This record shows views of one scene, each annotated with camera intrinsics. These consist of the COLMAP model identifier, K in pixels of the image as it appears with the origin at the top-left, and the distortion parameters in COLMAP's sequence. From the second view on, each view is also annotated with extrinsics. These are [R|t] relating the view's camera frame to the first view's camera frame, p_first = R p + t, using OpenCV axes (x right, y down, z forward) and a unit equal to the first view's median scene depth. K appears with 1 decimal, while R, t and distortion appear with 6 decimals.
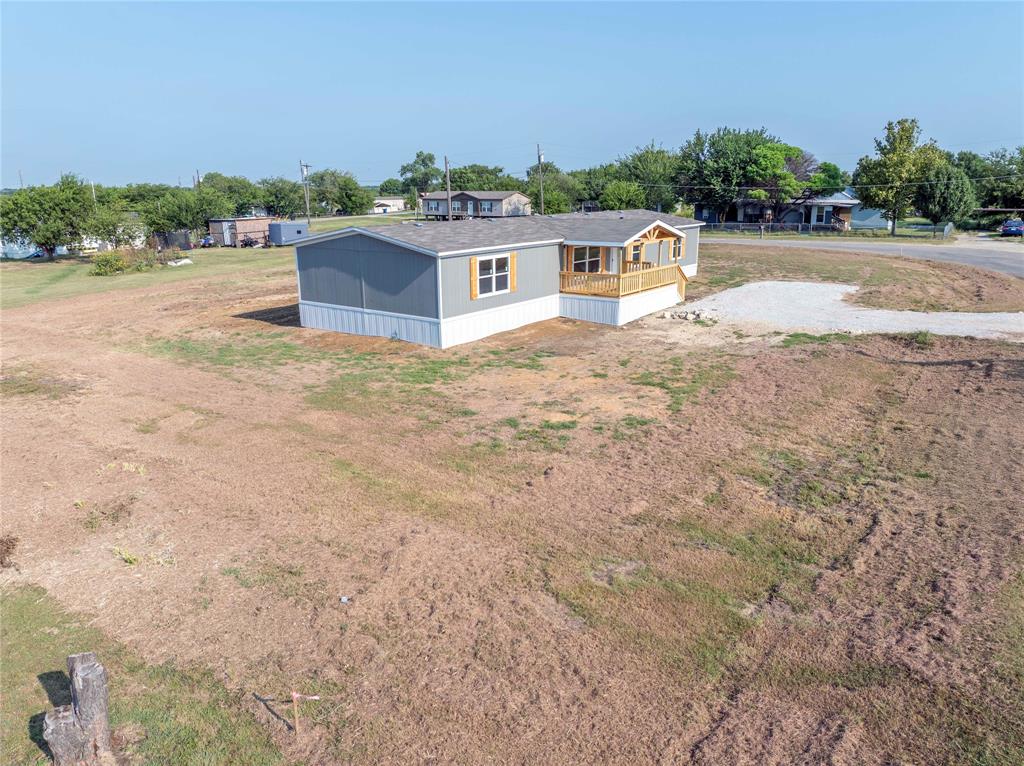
lens RADIAL K [[724.5, 0, 512.3], [0, 724.5, 382.7], [0, 0, 1]] dist [-0.042708, 0.007825]
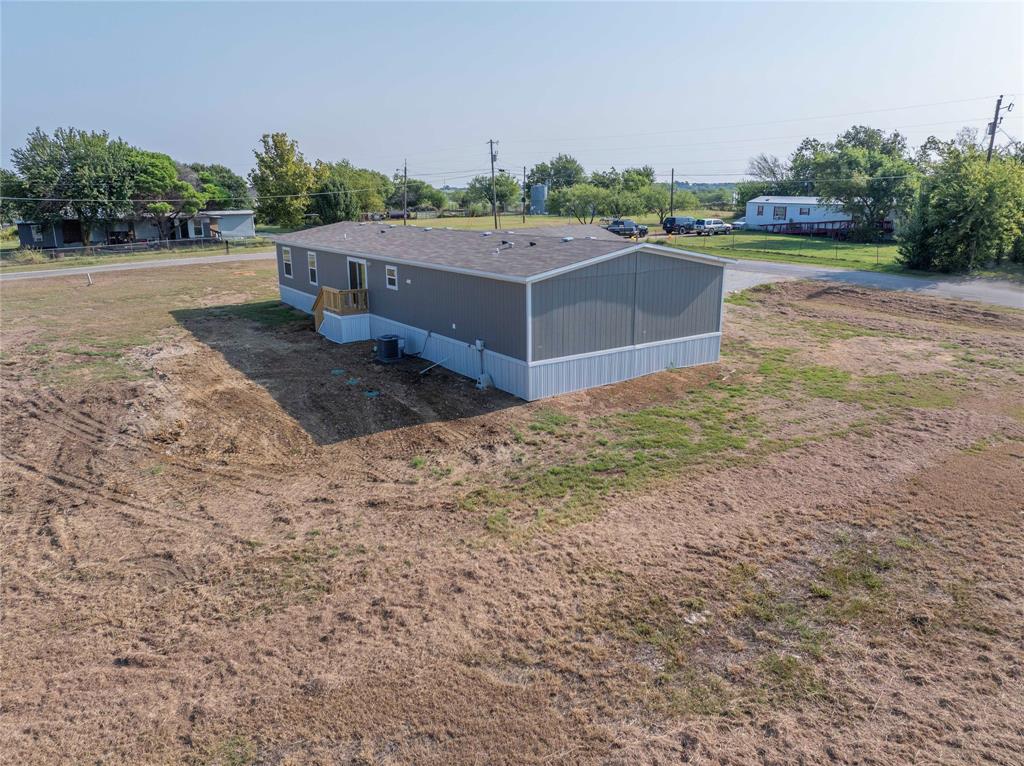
lens RADIAL K [[724.5, 0, 511.3], [0, 724.5, 383.6], [0, 0, 1]] dist [-0.042708, 0.007825]
pose [[0.325658, -0.237122, 0.915270, -1.027529], [0.254408, 0.954315, 0.156718, -0.230265], [-0.910617, 0.181815, 0.371106, 0.879668]]
